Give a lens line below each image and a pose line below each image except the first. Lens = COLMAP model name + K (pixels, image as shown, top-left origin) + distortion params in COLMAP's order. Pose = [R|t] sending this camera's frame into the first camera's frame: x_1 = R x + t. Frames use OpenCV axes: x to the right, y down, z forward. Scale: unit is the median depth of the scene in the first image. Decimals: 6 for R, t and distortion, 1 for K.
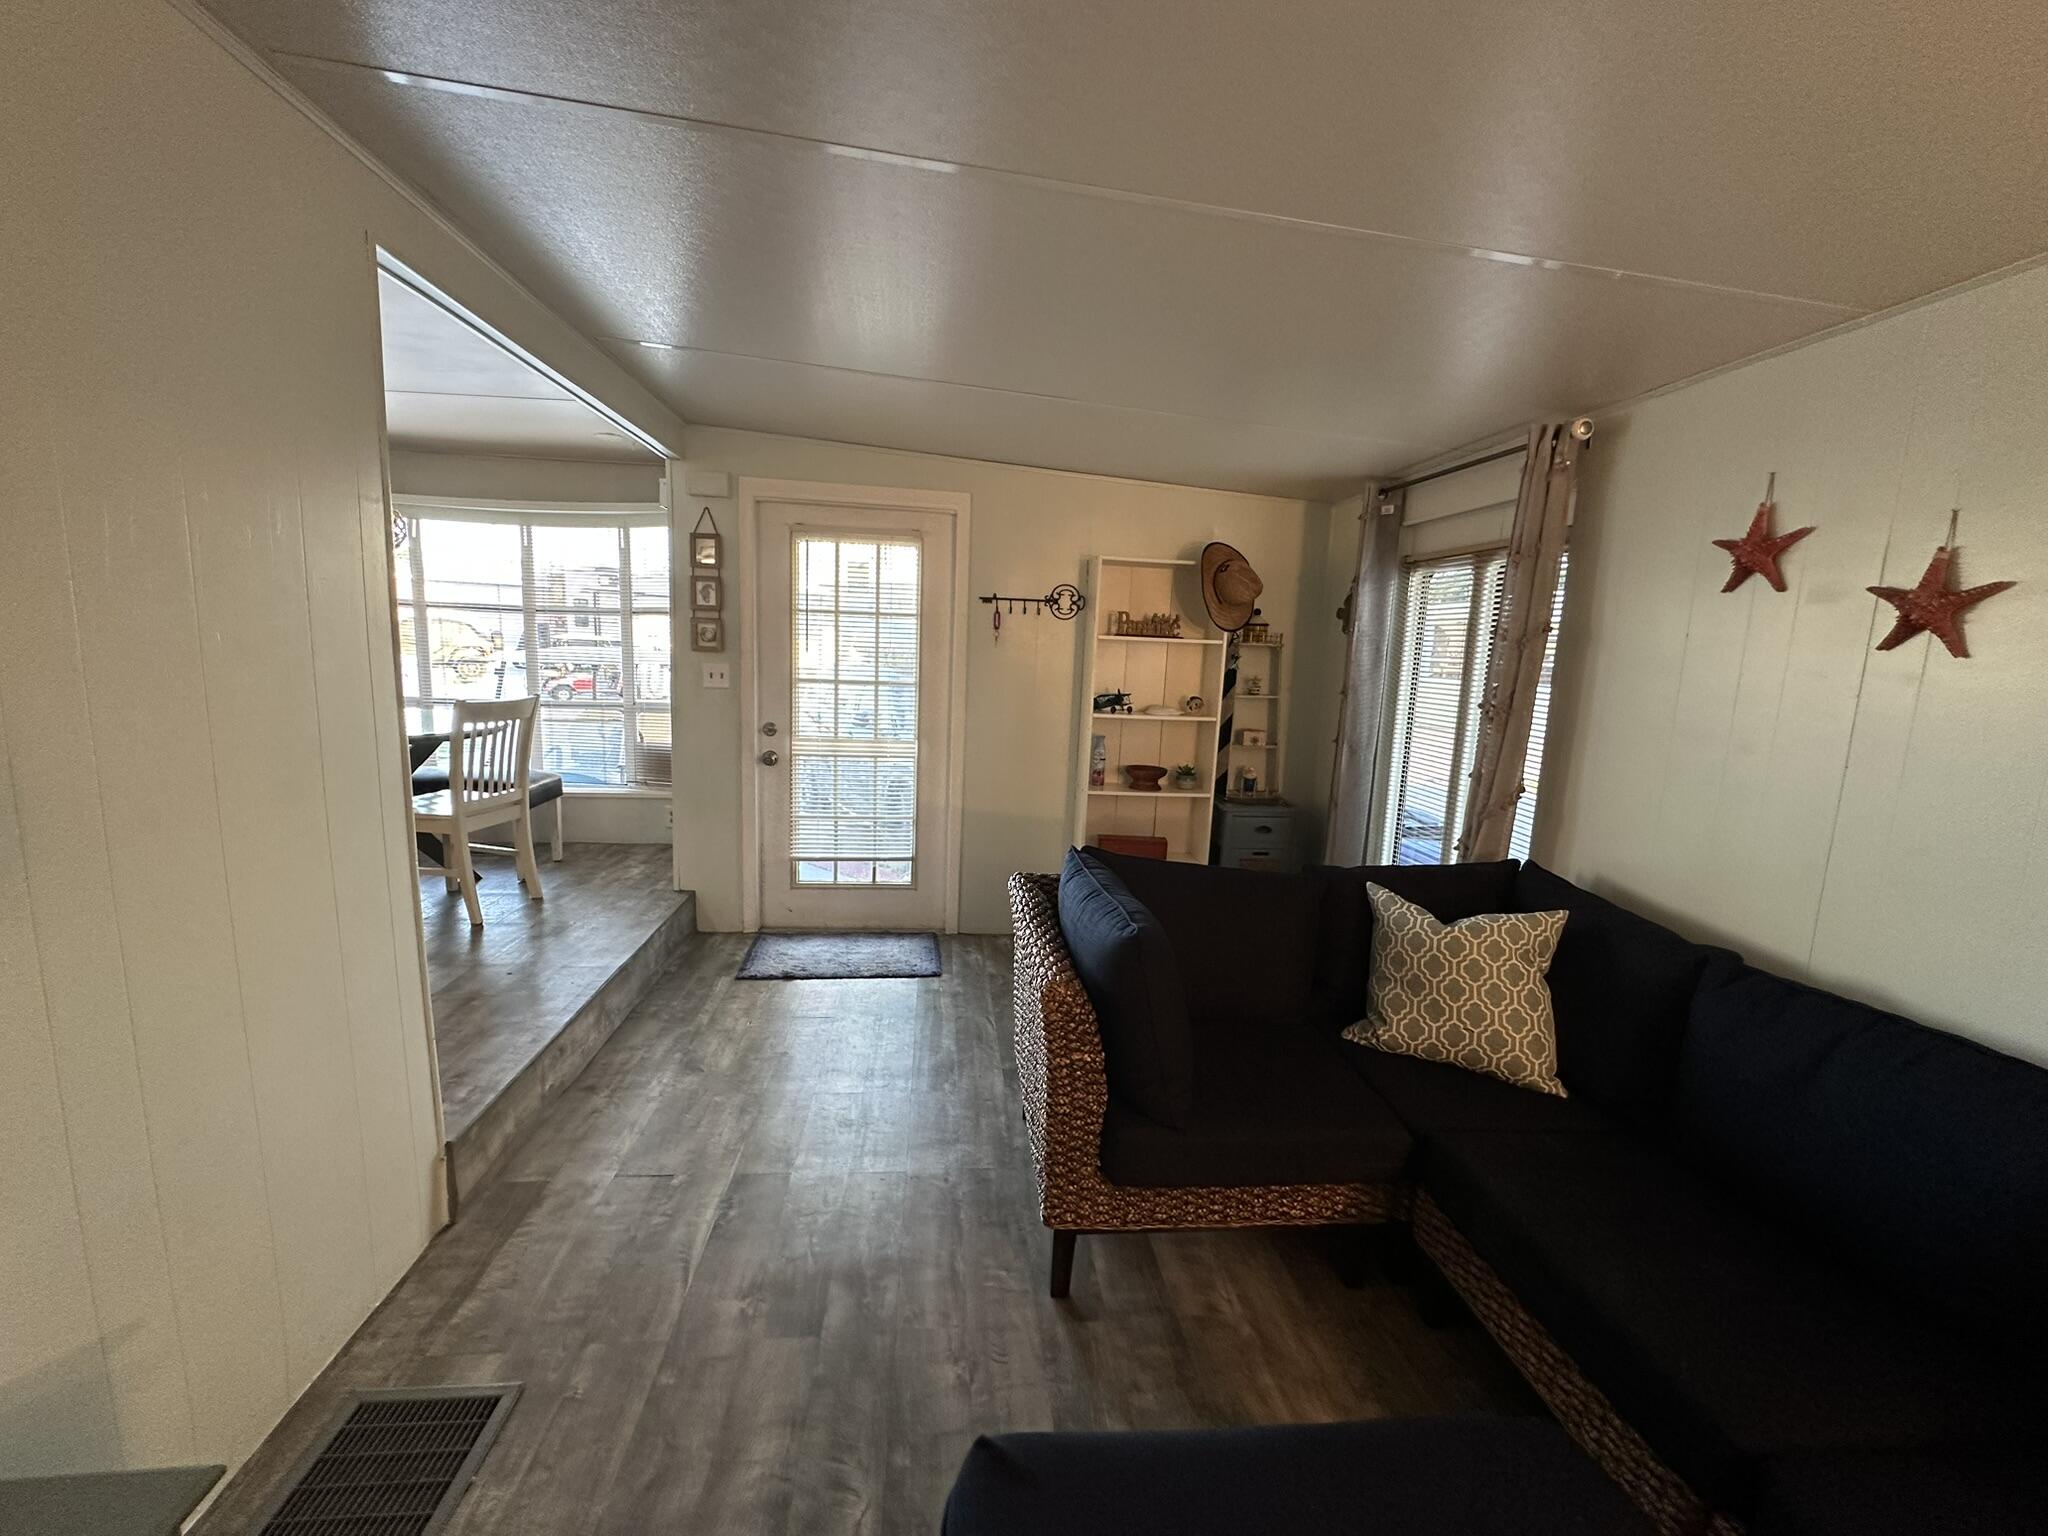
lens RADIAL K [[817.5, 0, 1022.3], [0, 817.5, 765.7], [0, 0, 1]] dist [-0.001991, 0.000387]
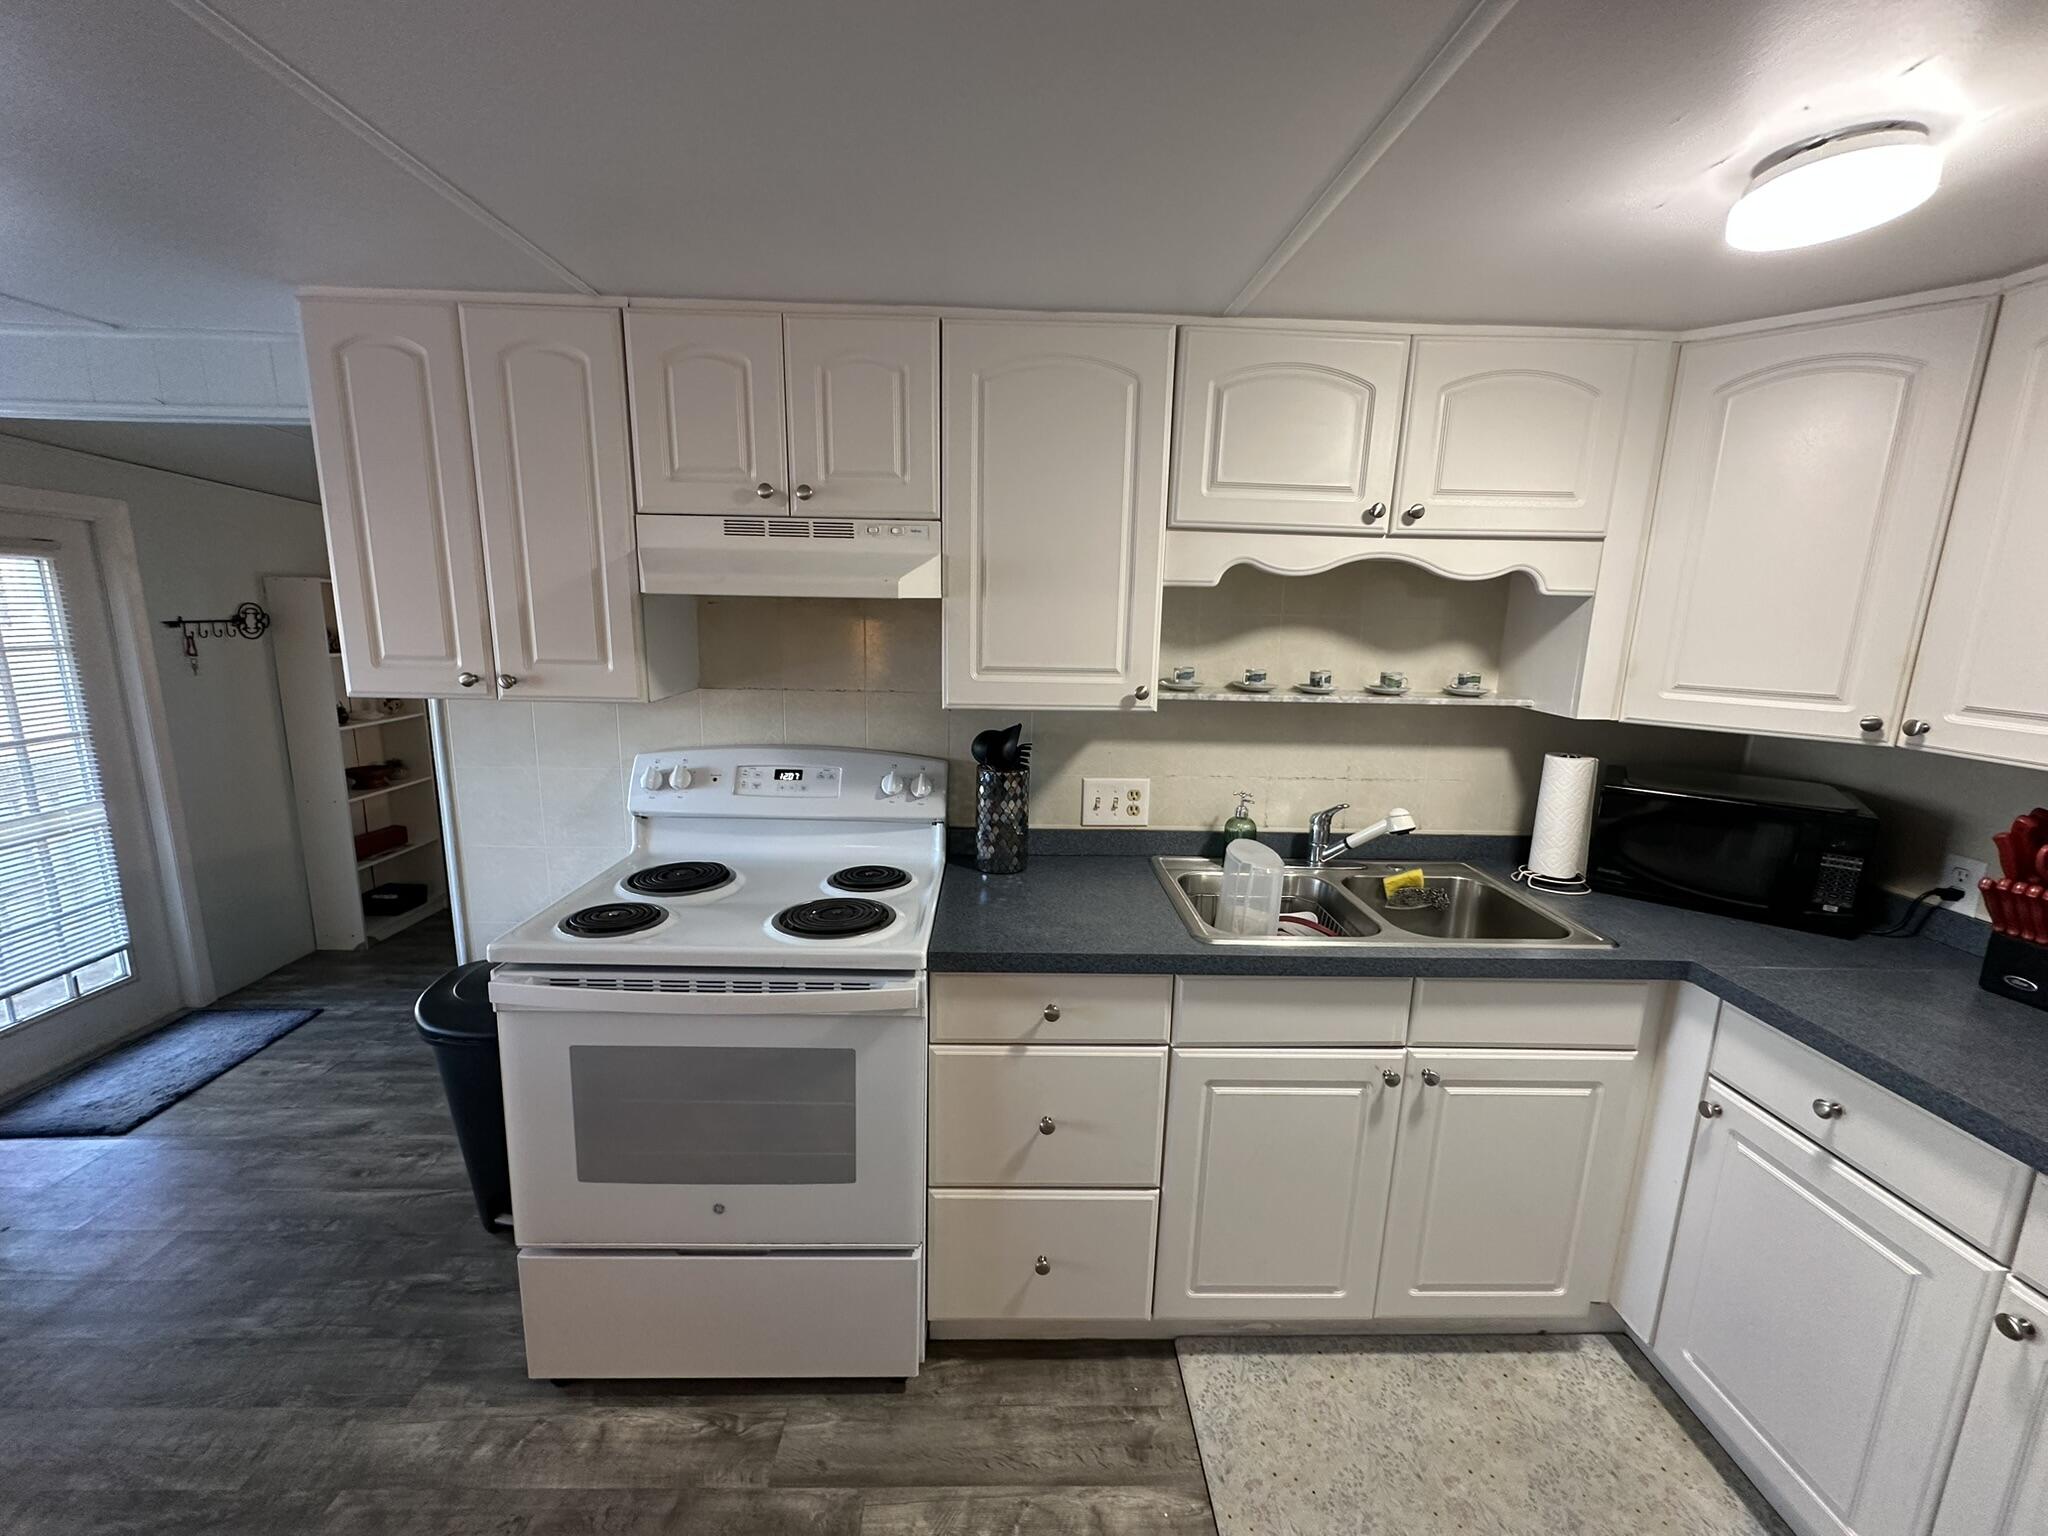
lens RADIAL K [[817.5, 0, 1025.1], [0, 817.5, 768.7], [0, 0, 1]] dist [-0.001991, 0.000387]
pose [[0.076546, -0.232919, 0.969479, -1.387040], [0.126173, 0.966778, 0.222308, -0.210967], [-0.989051, 0.105306, 0.103391, 0.021497]]
